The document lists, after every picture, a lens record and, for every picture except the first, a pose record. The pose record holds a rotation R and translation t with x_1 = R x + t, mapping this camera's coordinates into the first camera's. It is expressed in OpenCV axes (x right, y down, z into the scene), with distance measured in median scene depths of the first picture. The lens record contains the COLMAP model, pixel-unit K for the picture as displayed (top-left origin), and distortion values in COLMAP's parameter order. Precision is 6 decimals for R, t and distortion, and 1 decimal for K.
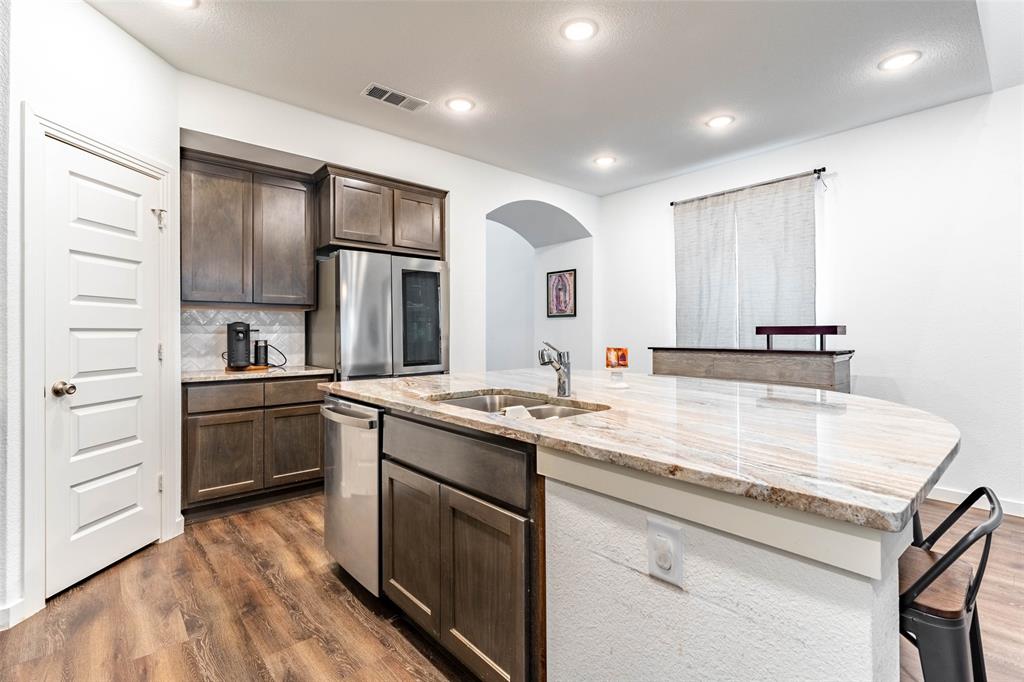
lens RADIAL K [[464.3, 0, 519.4], [0, 464.3, 327.6], [0, 0, 1]] dist [-0.001342, 0.000783]
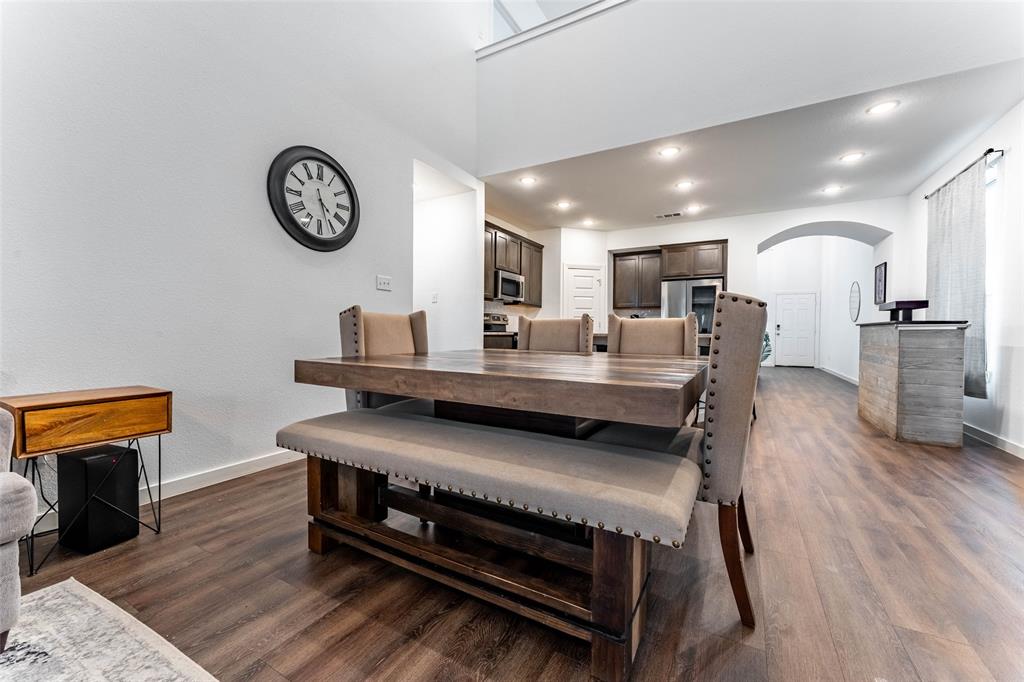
lens RADIAL K [[408.3, 0, 508.3], [0, 408.3, 338.6], [0, 0, 1]] dist [0.003951, 0.000423]
pose [[0.312819, 0.021259, -0.949575, 1.565863], [0.002594, 0.999727, 0.023237, 0.078705], [0.949809, -0.009732, 0.312678, -0.438477]]
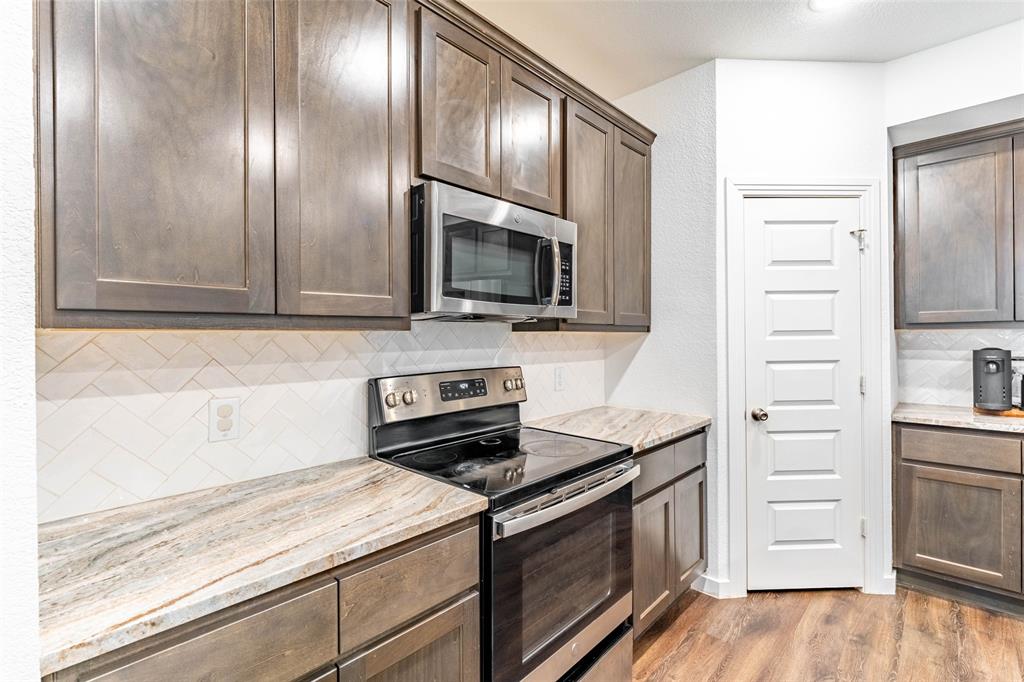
lens RADIAL K [[464.3, 0, 511.3], [0, 464.3, 336.1], [0, 0, 1]] dist [-0.001342, 0.000783]
pose [[0.086014, 0.009360, -0.996250, 0.072551], [0.016377, 0.999807, 0.010807, -0.060767], [0.996159, -0.017245, 0.085845, 0.214971]]
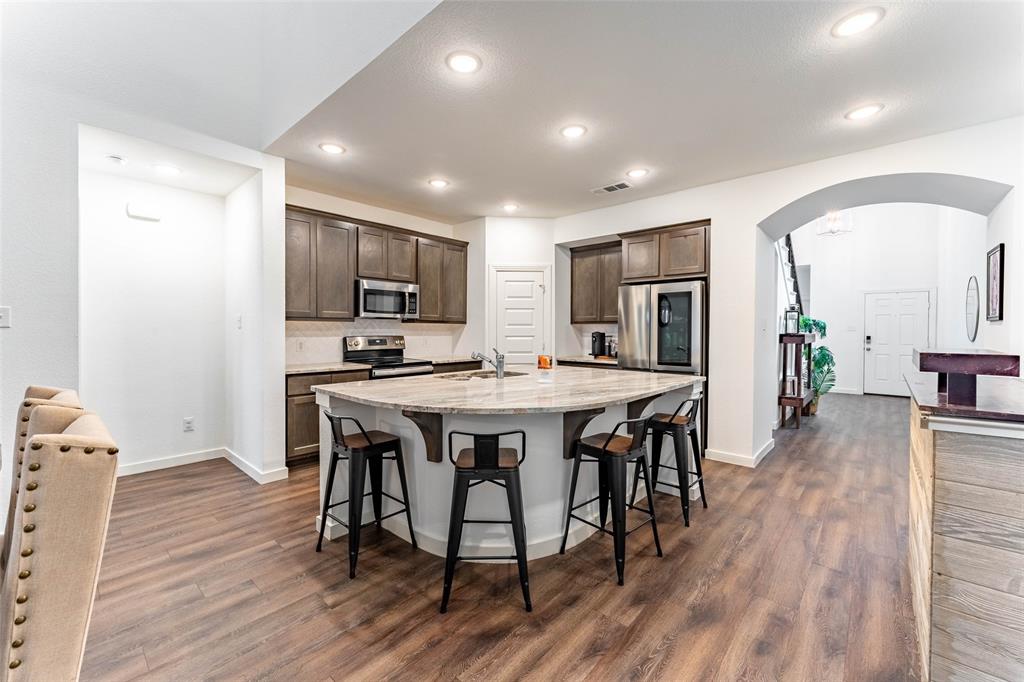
lens RADIAL K [[408.3, 0, 513.1], [0, 408.3, 334.0], [0, 0, 1]] dist [0.003951, 0.000423]
pose [[0.102476, 0.016377, -0.994601, 1.154701], [0.007934, 0.999819, 0.017280, -0.039400], [0.994704, -0.009662, 0.102327, 0.587805]]
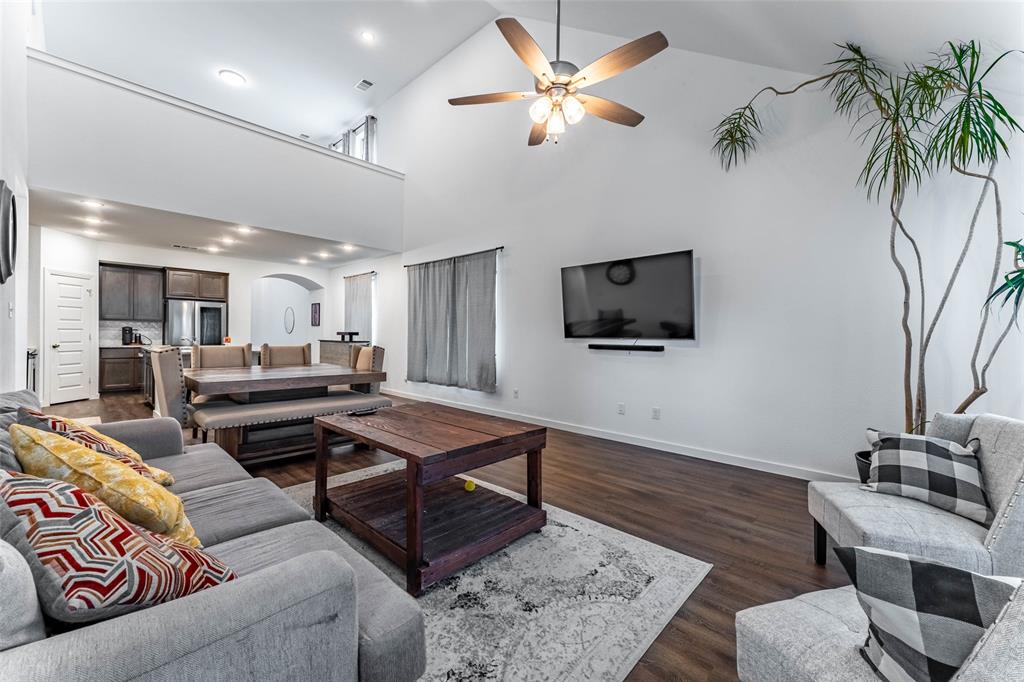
lens RADIAL K [[408.3, 0, 513.7], [0, 408.3, 338.3], [0, 0, 1]] dist [0.003951, 0.000423]
pose [[0.996241, 0.017126, 0.084917, 1.618586], [-0.018717, 0.999663, 0.017975, -0.033463], [-0.084581, -0.019497, 0.996226, -1.754743]]
